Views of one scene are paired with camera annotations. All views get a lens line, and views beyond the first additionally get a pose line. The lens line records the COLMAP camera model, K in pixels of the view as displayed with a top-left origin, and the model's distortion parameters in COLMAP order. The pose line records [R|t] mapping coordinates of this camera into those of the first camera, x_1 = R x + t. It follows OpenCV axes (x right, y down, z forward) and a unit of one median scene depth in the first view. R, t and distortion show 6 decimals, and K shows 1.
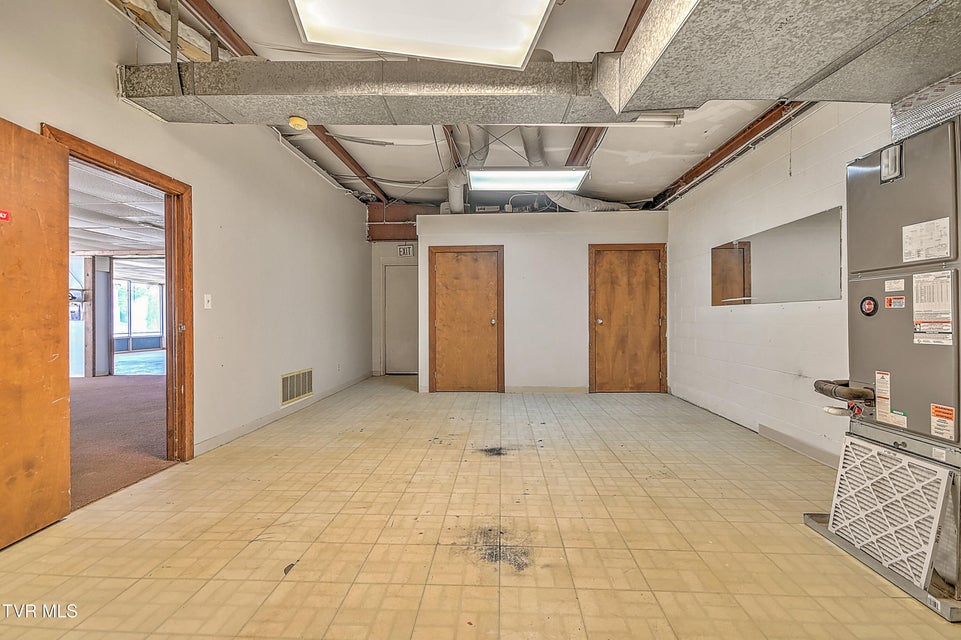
lens RADIAL K [[423.7, 0, 481.5], [0, 423.7, 320.9], [0, 0, 1]] dist [0.009256, -0.004762]
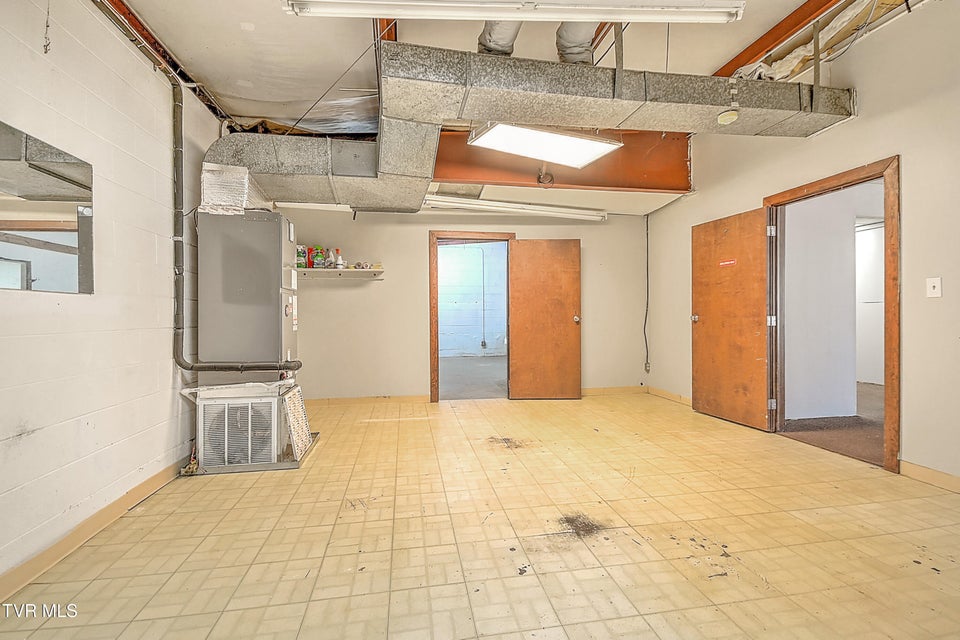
lens RADIAL K [[423.2, 0, 477.8], [0, 423.2, 316.2], [0, 0, 1]] dist [0.009256, -0.004762]
pose [[-0.976386, 0.014379, -0.215556, 0.372000], [0.012266, 0.999863, 0.011136, -0.015286], [0.215686, 0.008229, -0.976428, 1.883424]]
